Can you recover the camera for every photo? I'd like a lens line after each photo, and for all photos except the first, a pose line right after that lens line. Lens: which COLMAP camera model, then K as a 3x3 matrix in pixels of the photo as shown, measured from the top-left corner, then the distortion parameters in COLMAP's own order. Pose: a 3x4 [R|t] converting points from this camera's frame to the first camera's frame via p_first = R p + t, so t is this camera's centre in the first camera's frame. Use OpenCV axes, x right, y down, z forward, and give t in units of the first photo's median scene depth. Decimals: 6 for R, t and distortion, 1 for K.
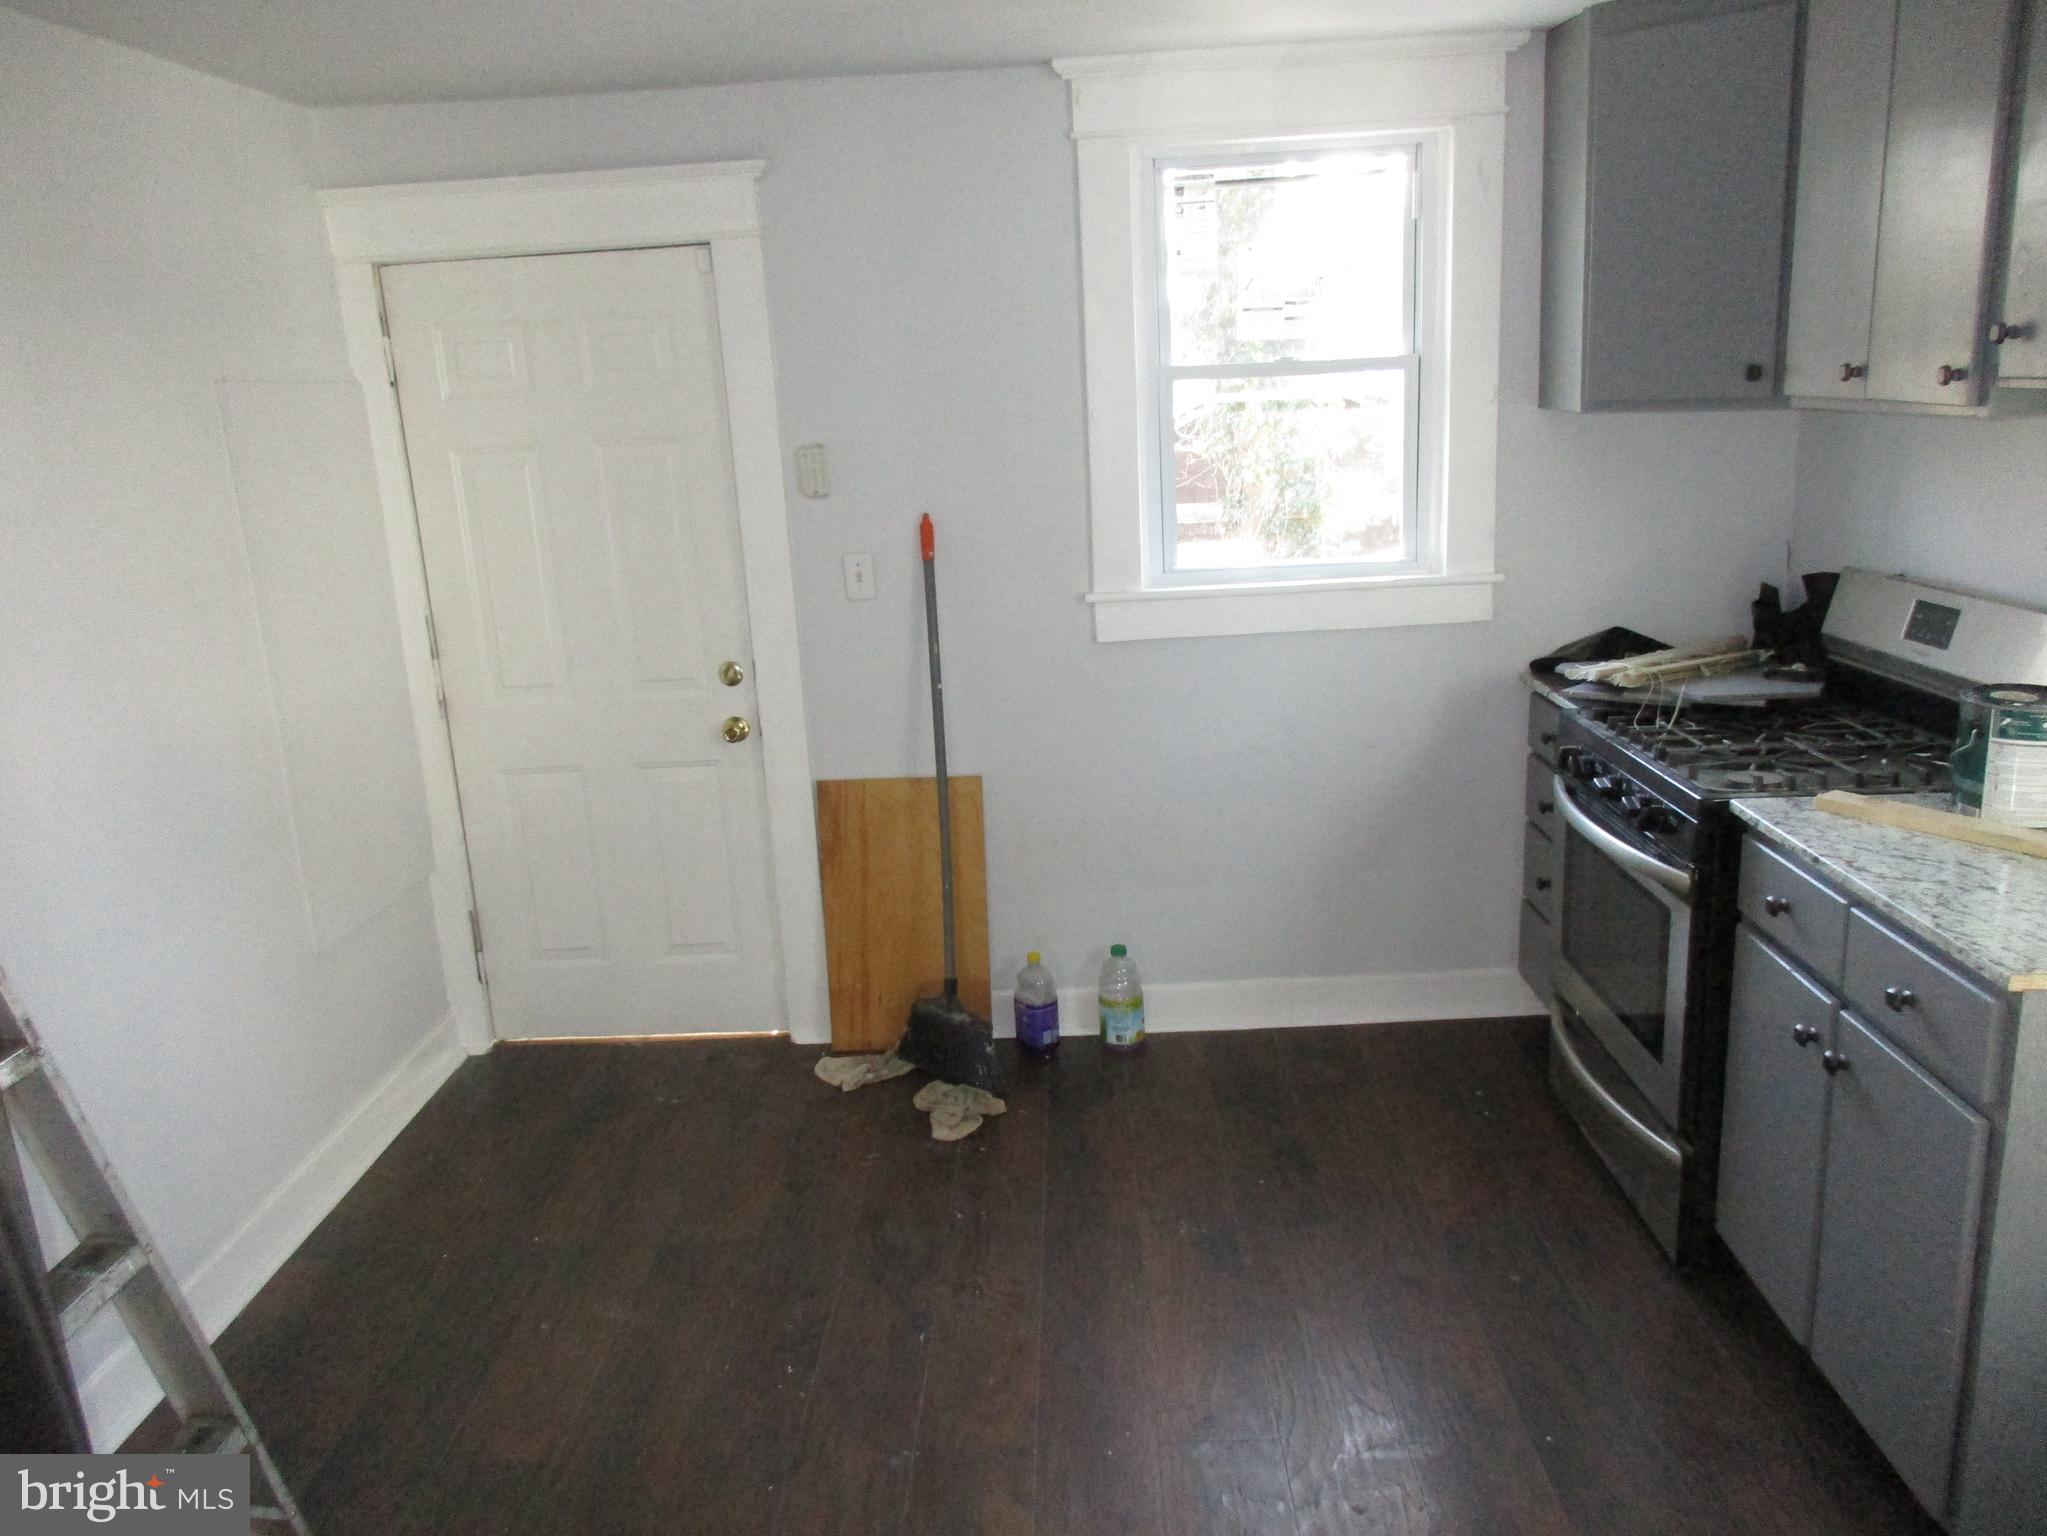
lens RADIAL K [[1538.6, 0, 1037.9], [0, 1538.6, 753.4], [0, 0, 1]] dist [-0.000900, 0.005739]
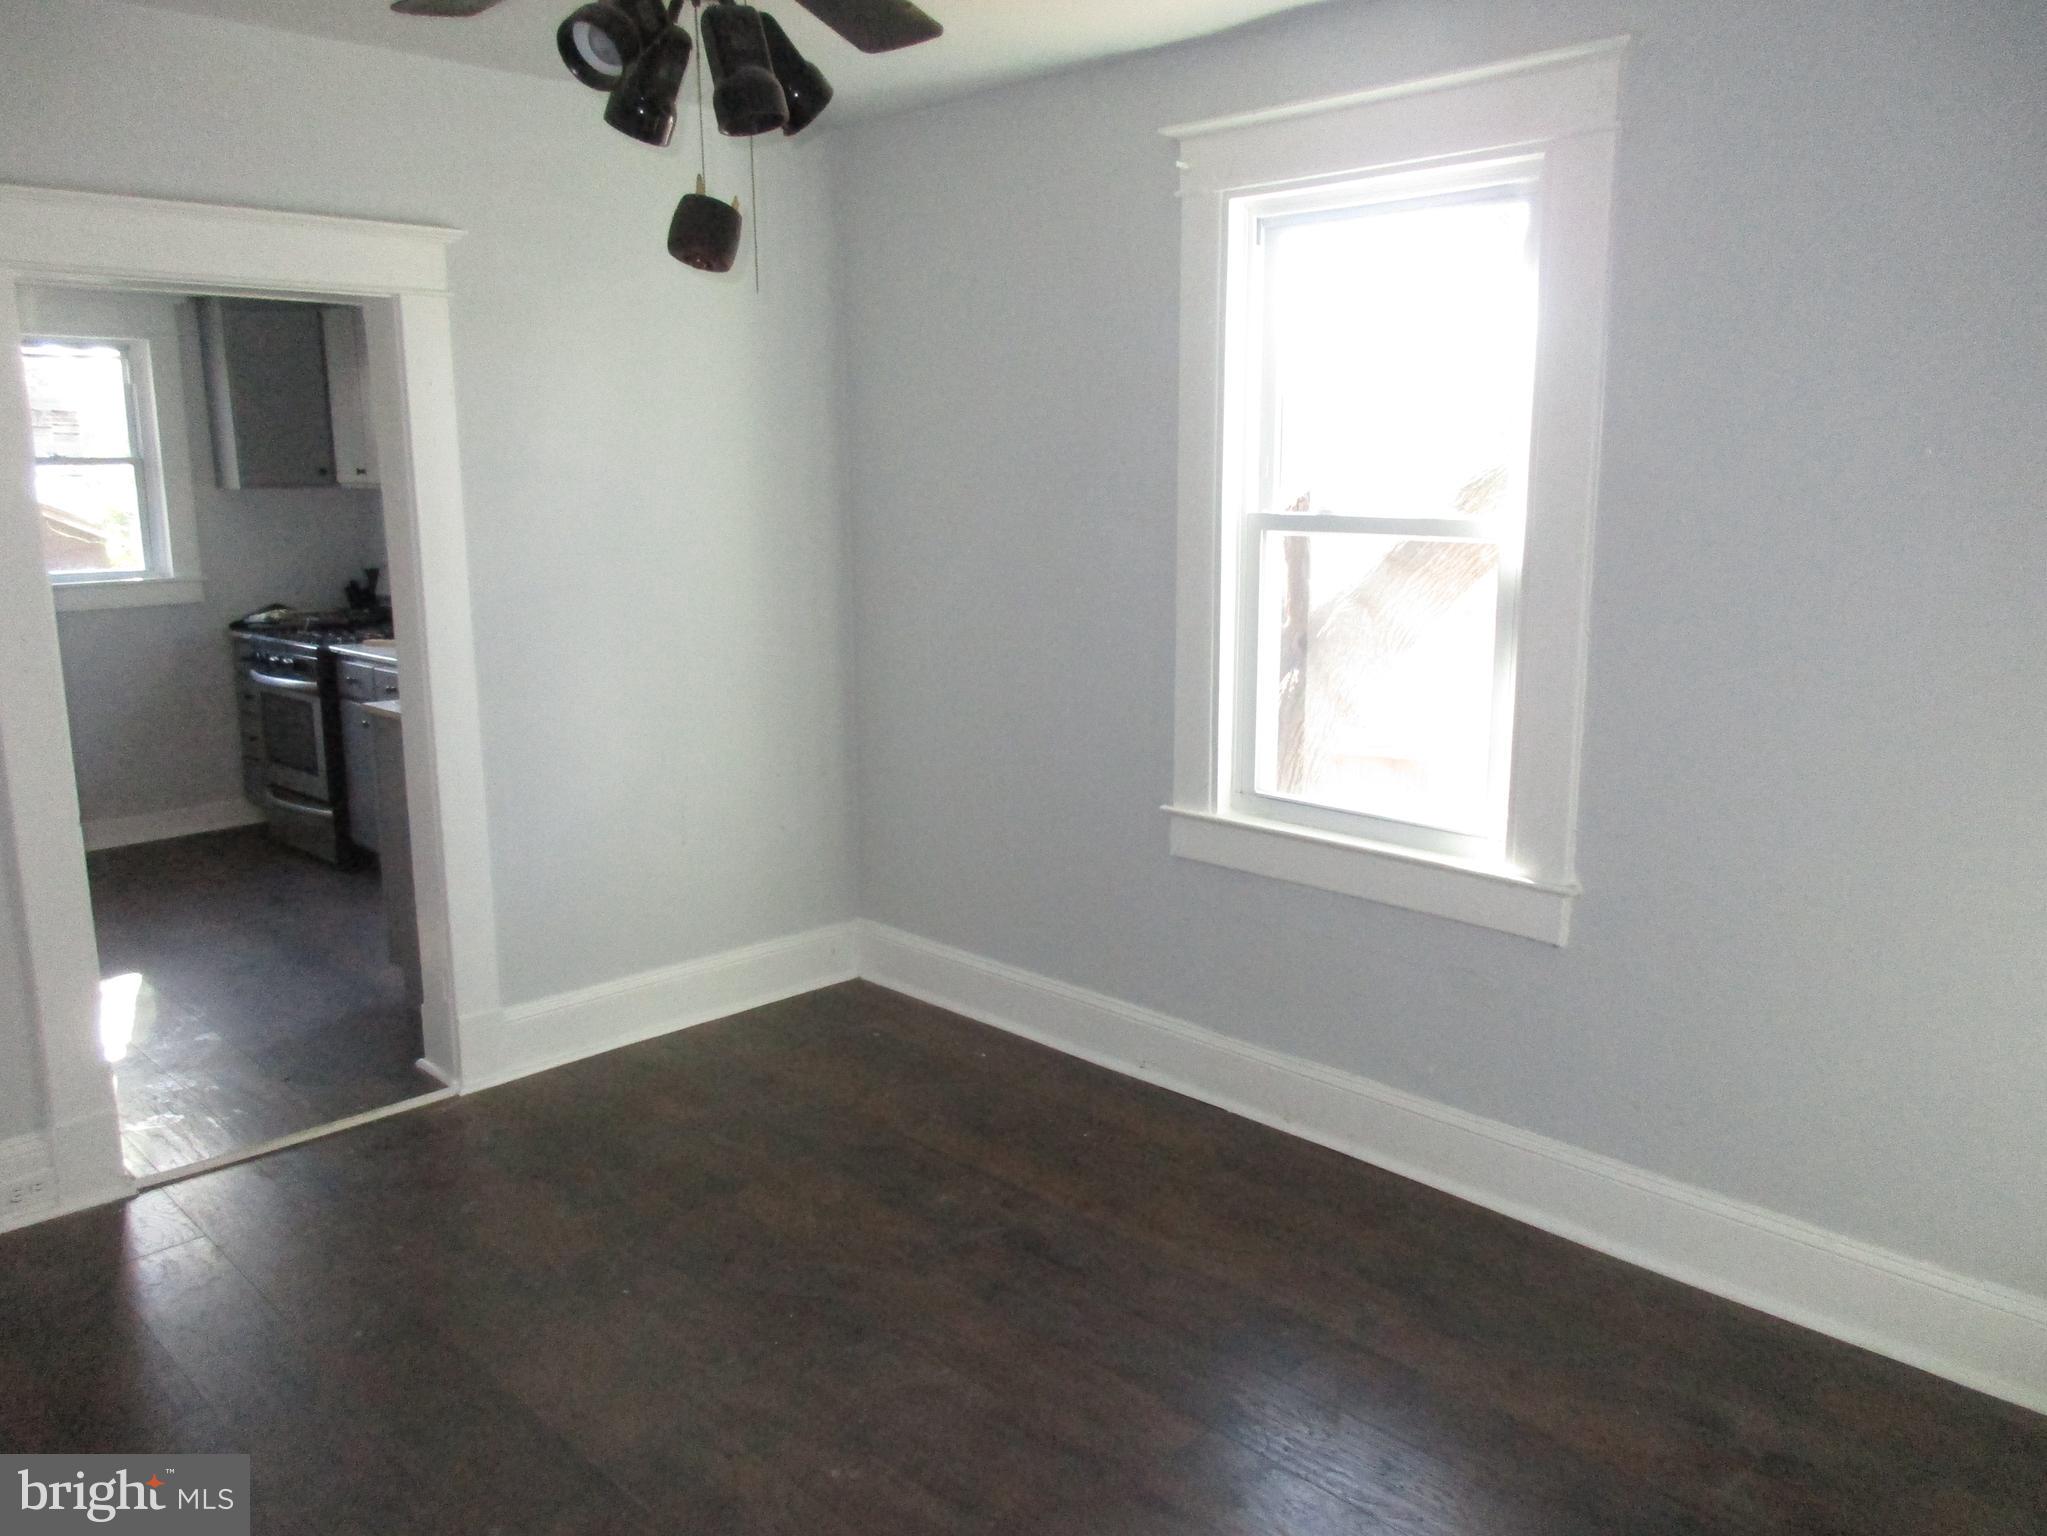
lens RADIAL K [[1538.6, 0, 1038.1], [0, 1538.6, 748.3], [0, 0, 1]] dist [-0.000900, 0.005739]
pose [[0.690439, -0.085665, 0.718301, -0.434366], [0.146092, 0.989016, -0.022474, 0.338468], [-0.708485, 0.120455, 0.695370, -1.190547]]
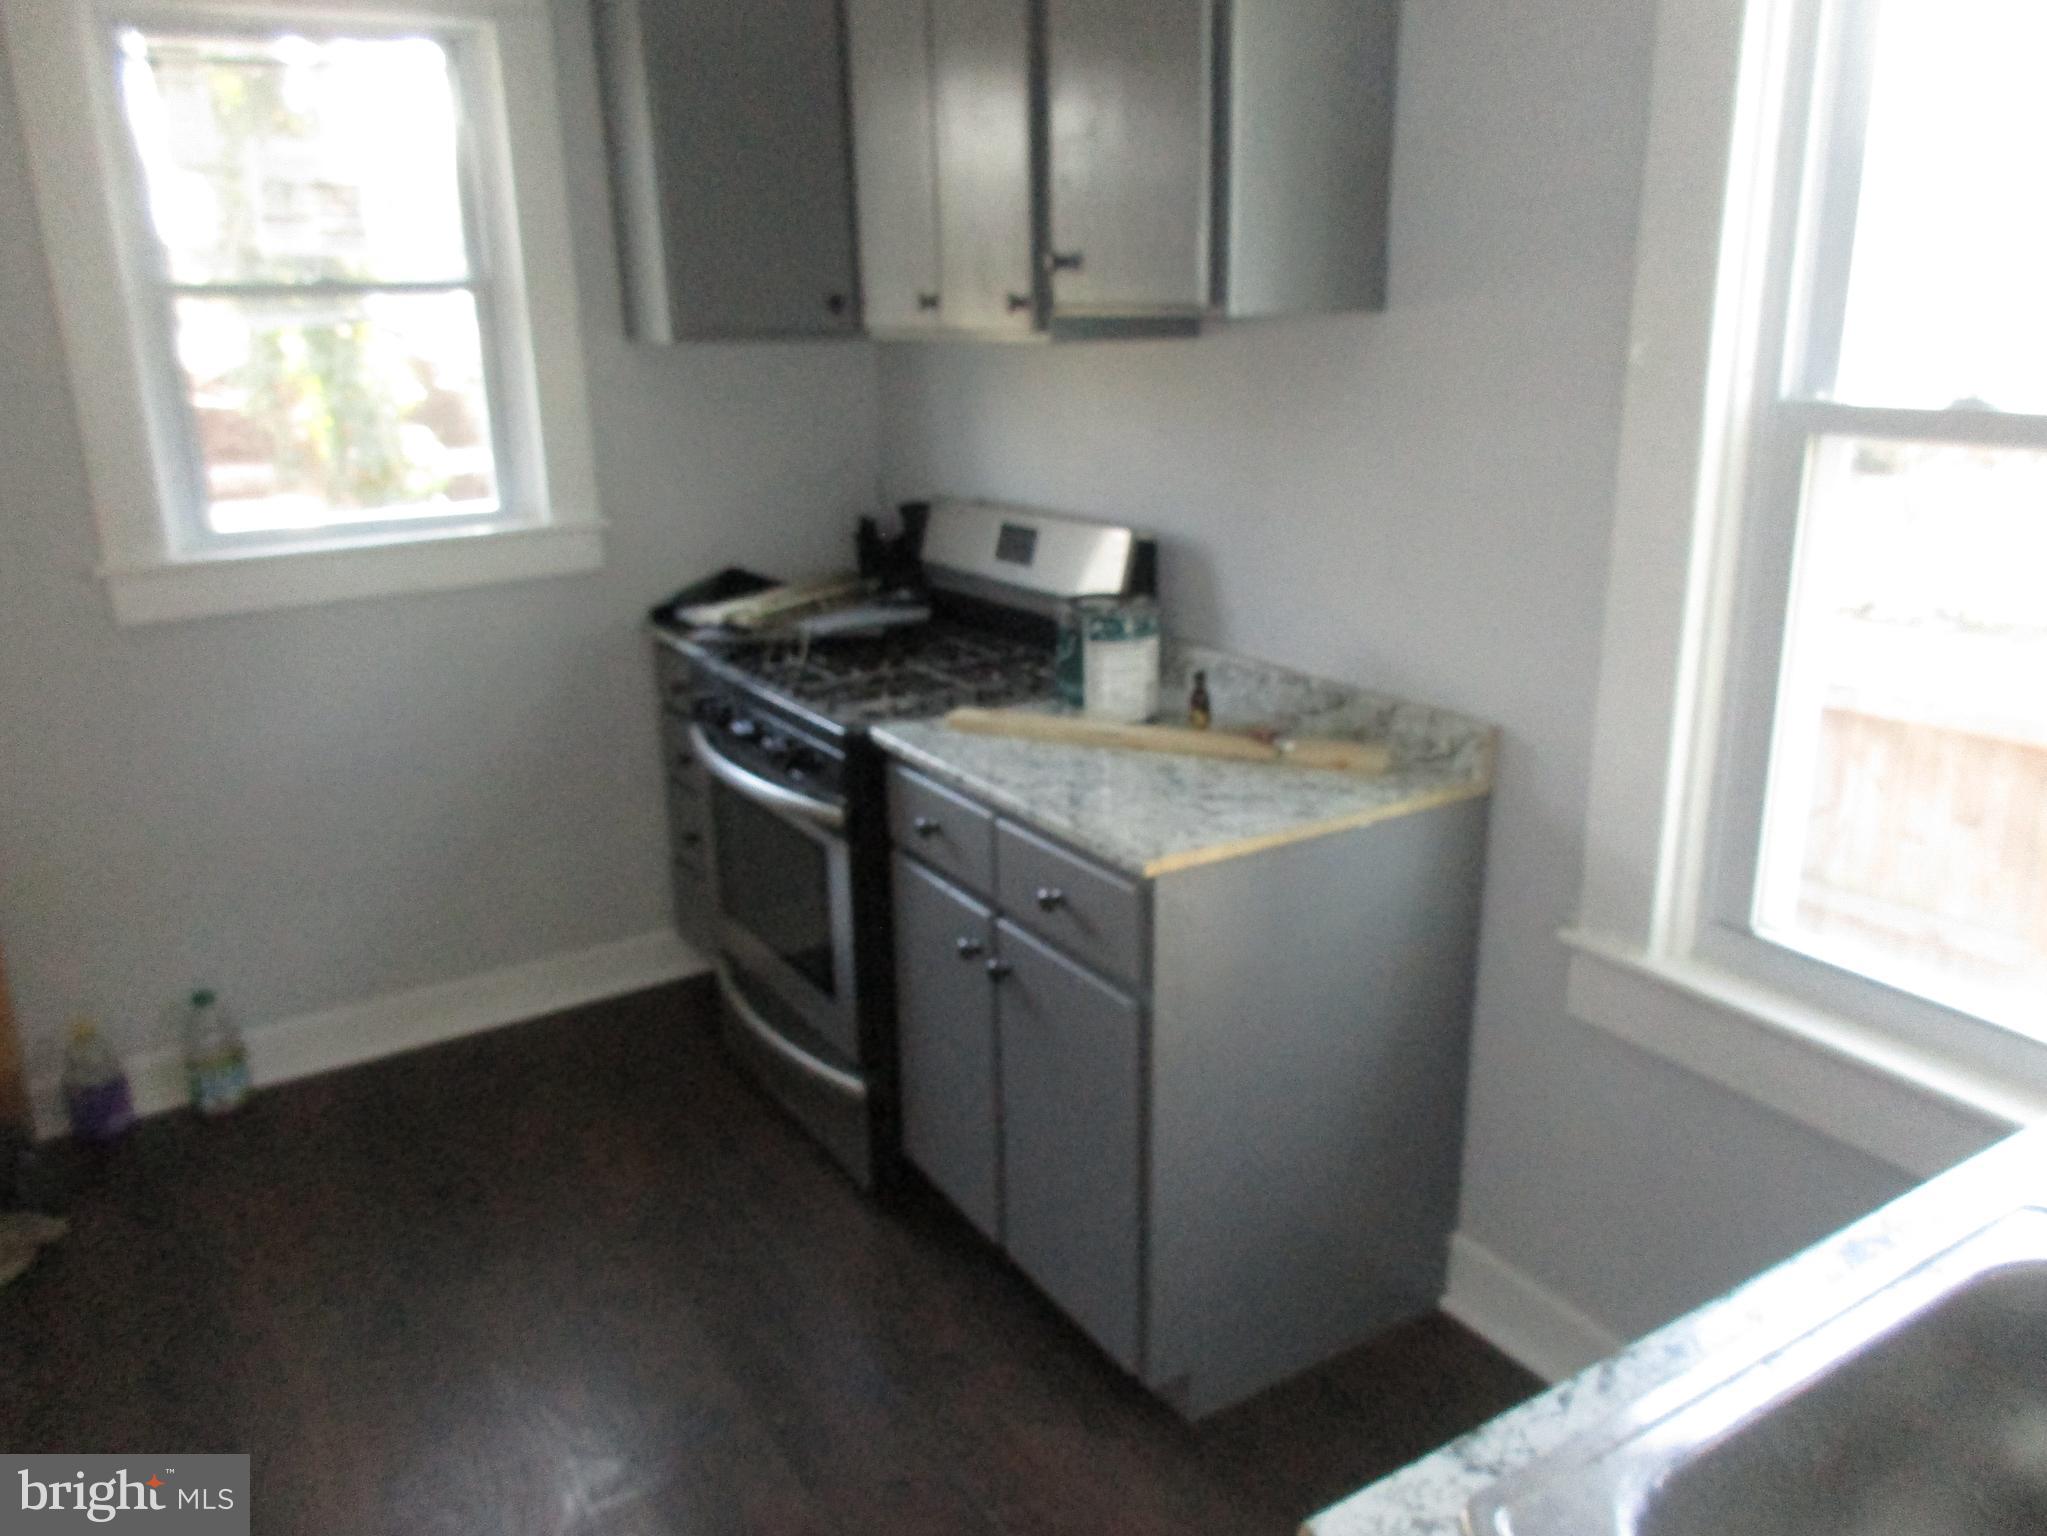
lens RADIAL K [[1538.6, 0, 1057.8], [0, 1538.6, 744.4], [0, 0, 1]] dist [-0.000900, 0.005739]
pose [[0.834667, -0.123727, 0.536678, 0.013192], [0.111838, 0.992214, 0.054812, -0.000968], [-0.539281, 0.014271, 0.842005, 0.082093]]
